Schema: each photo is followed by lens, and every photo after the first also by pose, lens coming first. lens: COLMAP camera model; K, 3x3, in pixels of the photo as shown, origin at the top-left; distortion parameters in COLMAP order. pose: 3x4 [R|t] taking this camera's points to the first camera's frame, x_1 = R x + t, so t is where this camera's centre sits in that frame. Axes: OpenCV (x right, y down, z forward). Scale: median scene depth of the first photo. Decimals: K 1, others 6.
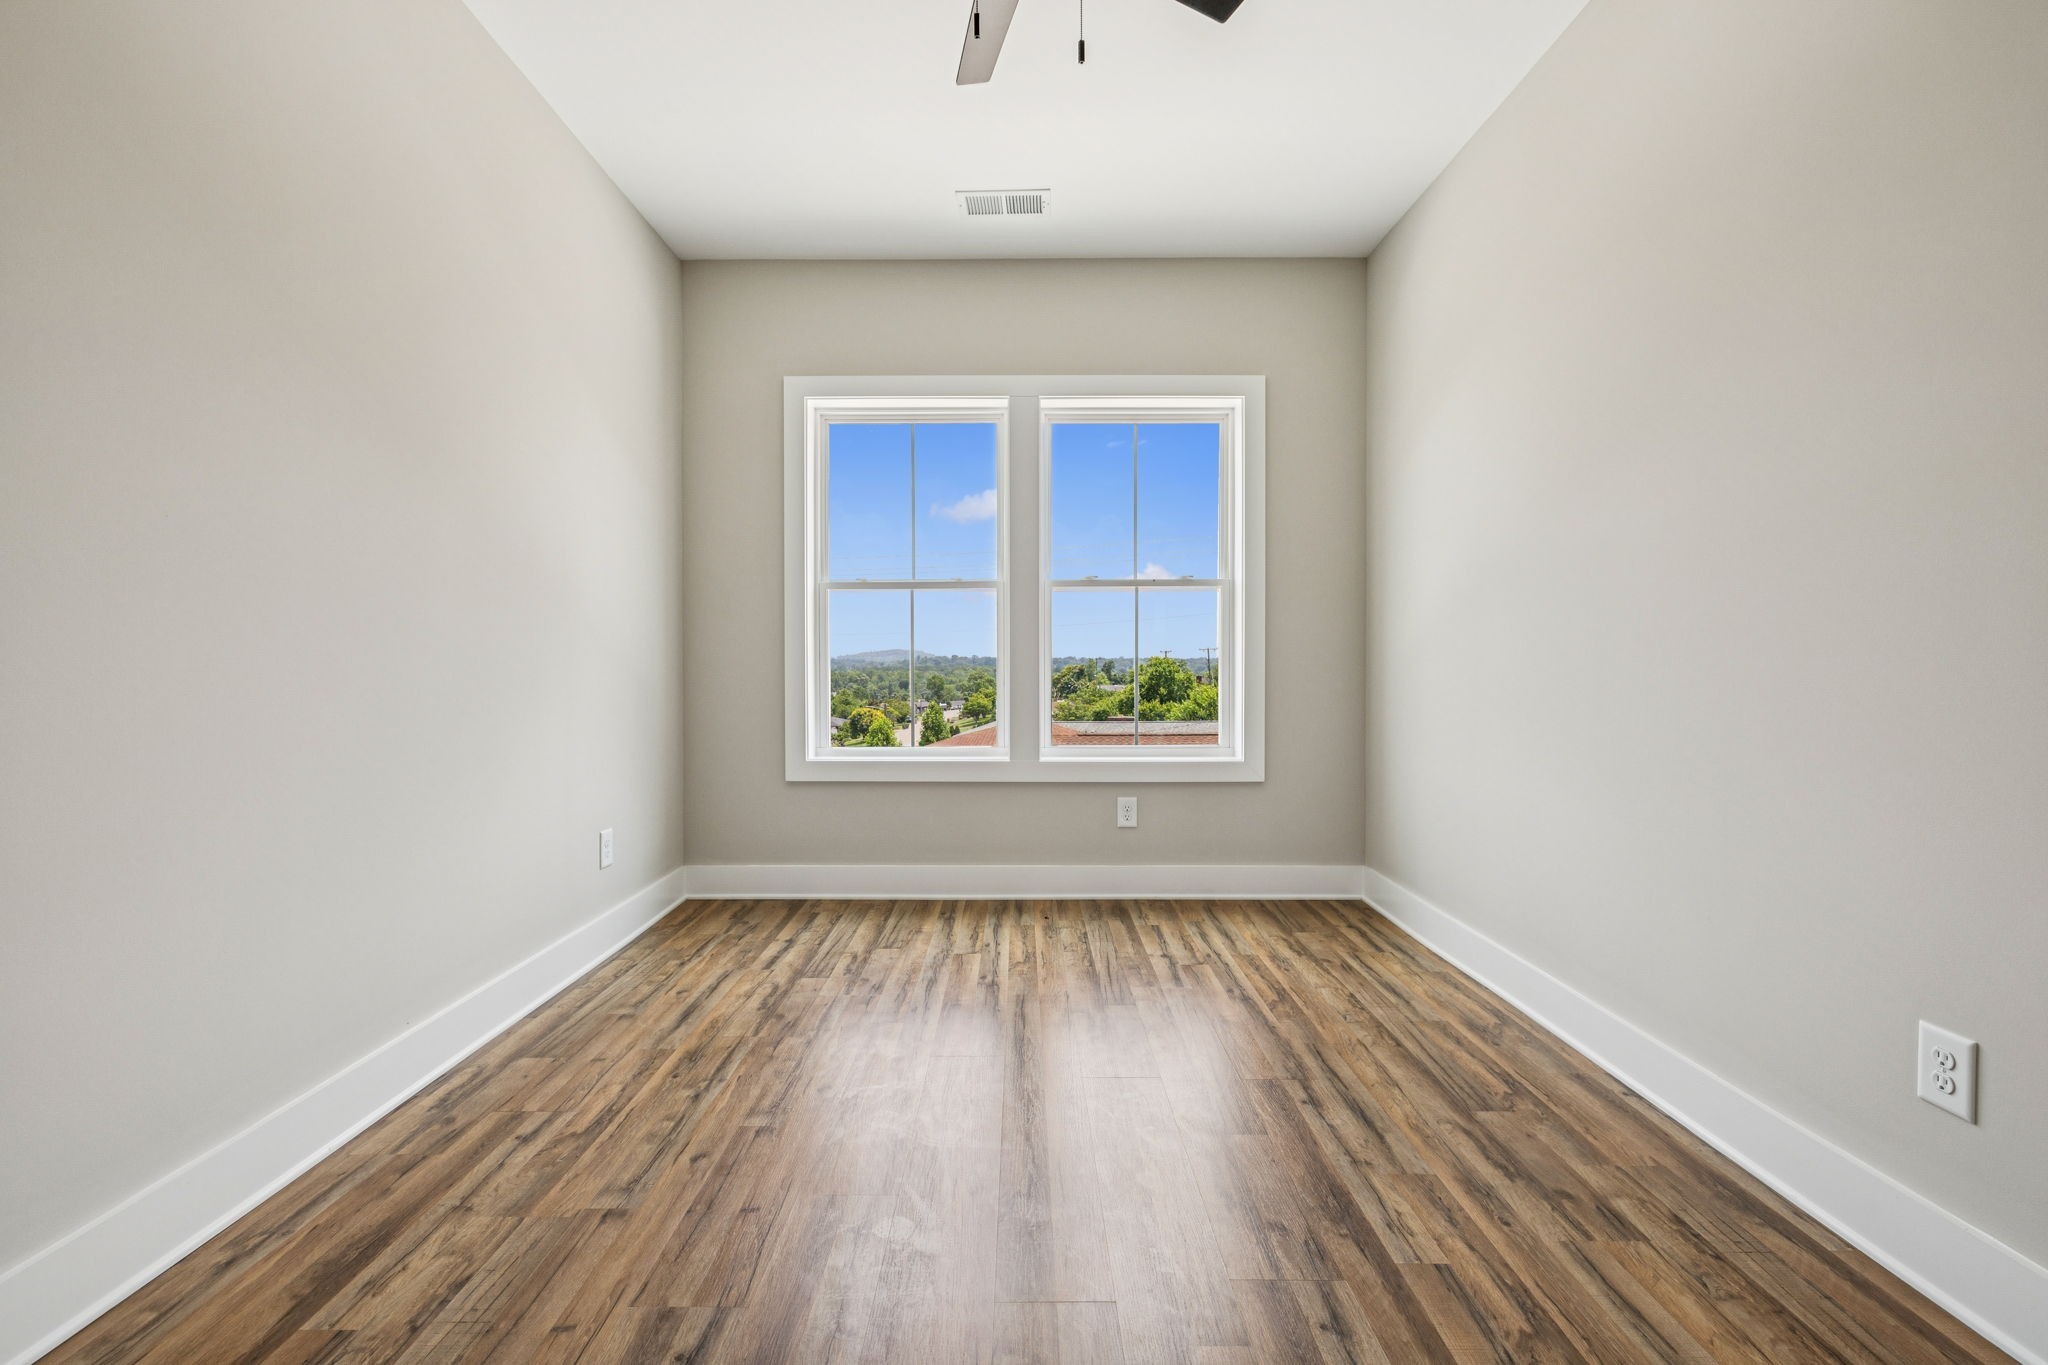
lens RADIAL K [[869.0, 0, 1018.3], [0, 869.0, 685.7], [0, 0, 1]] dist [-0.002059, -0.000206]
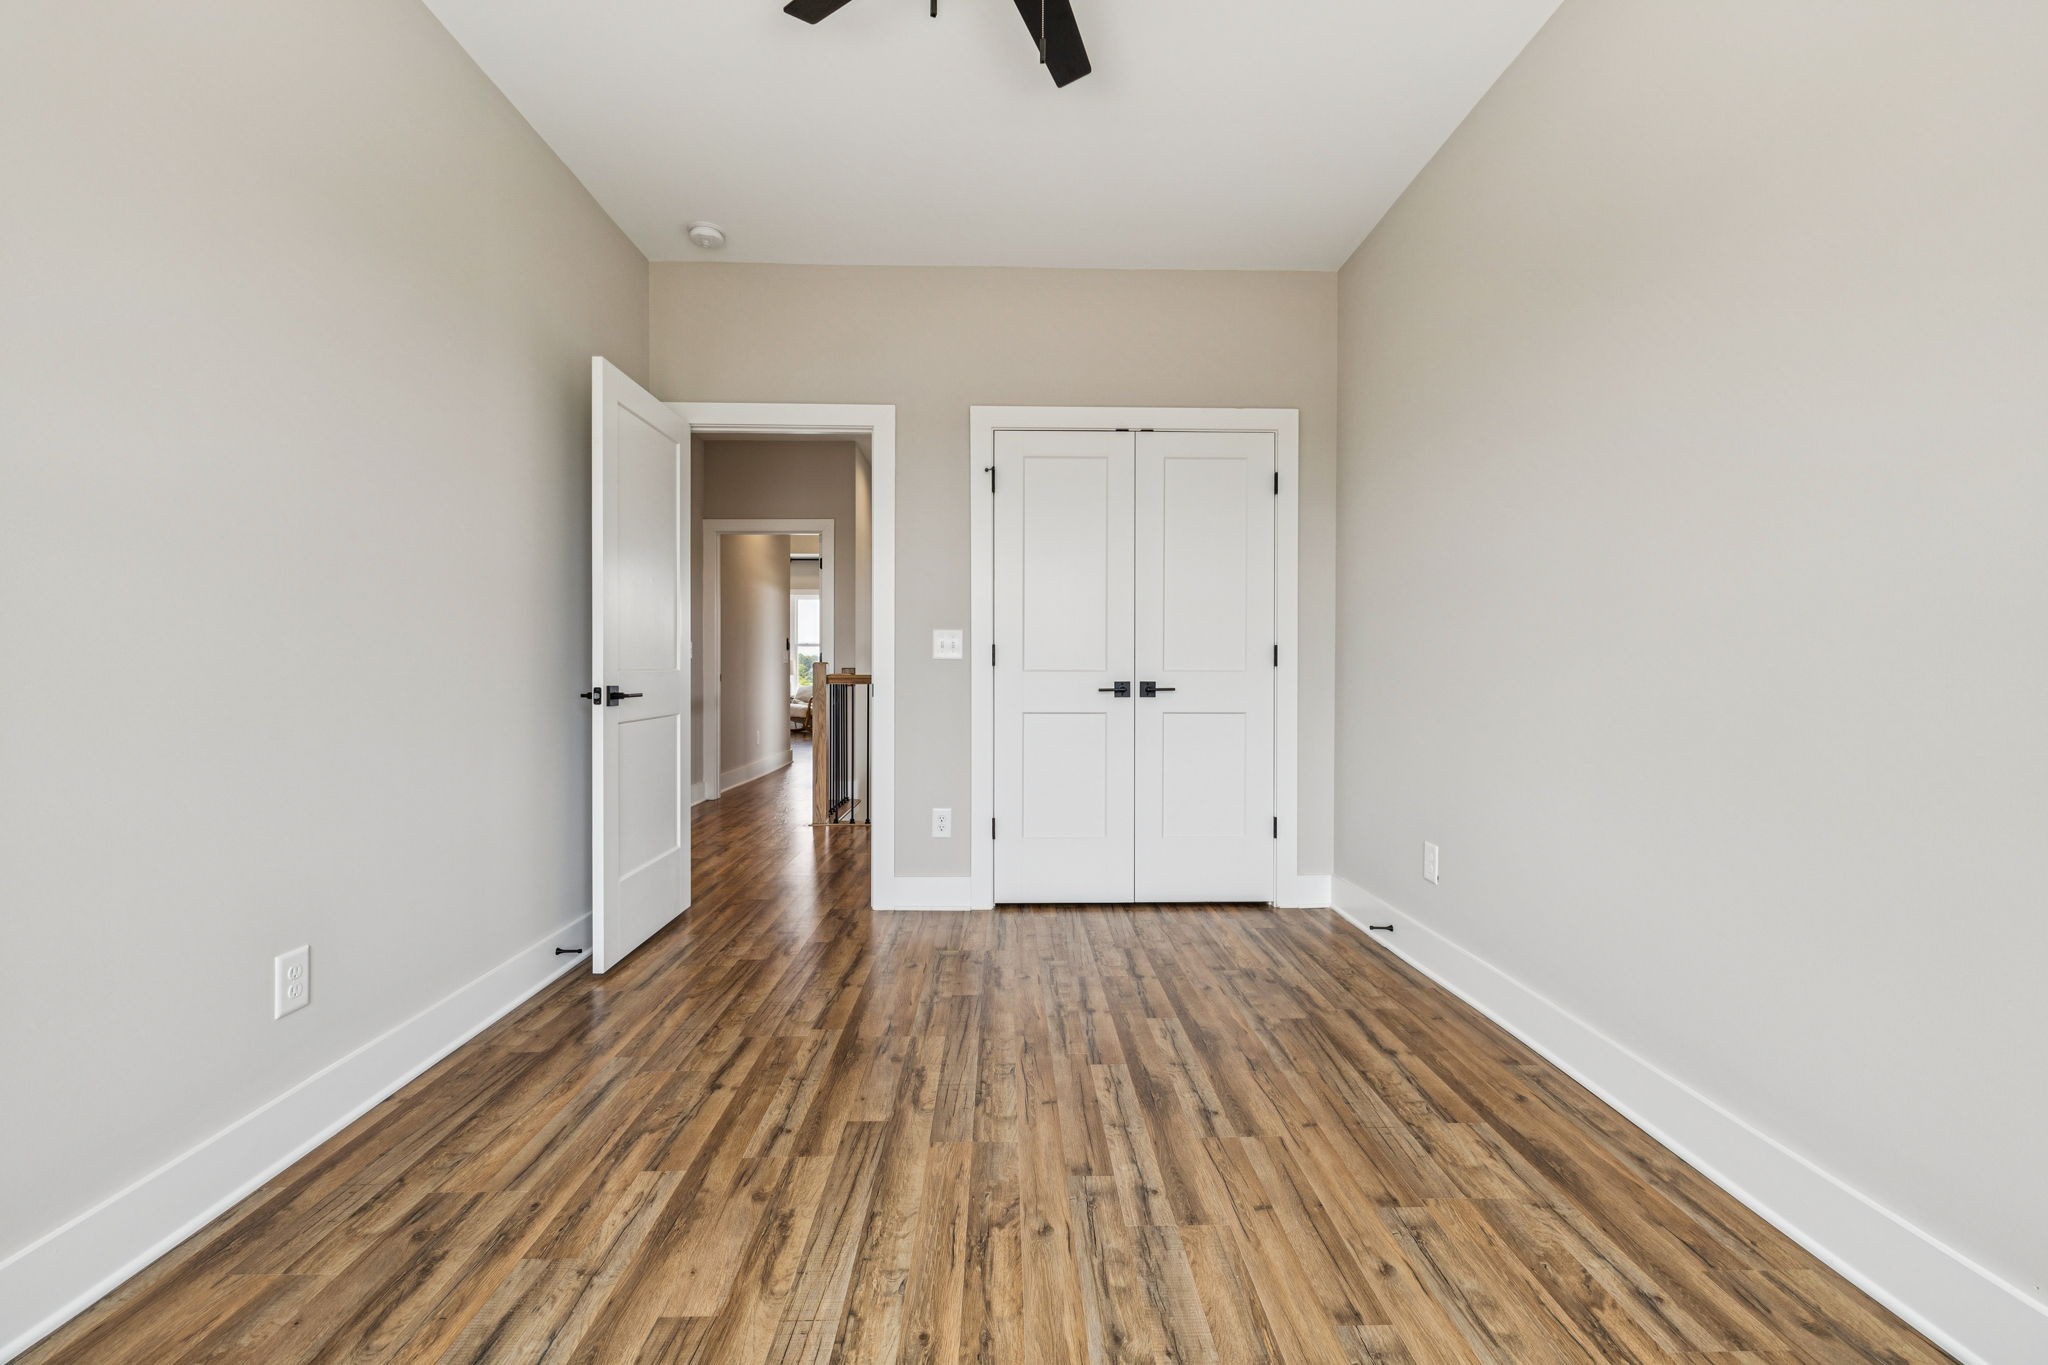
lens RADIAL K [[869.0, 0, 1025.2], [0, 869.0, 672.1], [0, 0, 1]] dist [-0.002059, -0.000206]
pose [[-0.999573, -0.002210, -0.029147, 0.002100], [-0.003160, 0.999463, 0.032601, -0.053660], [0.029059, 0.032680, -0.999043, 1.795178]]
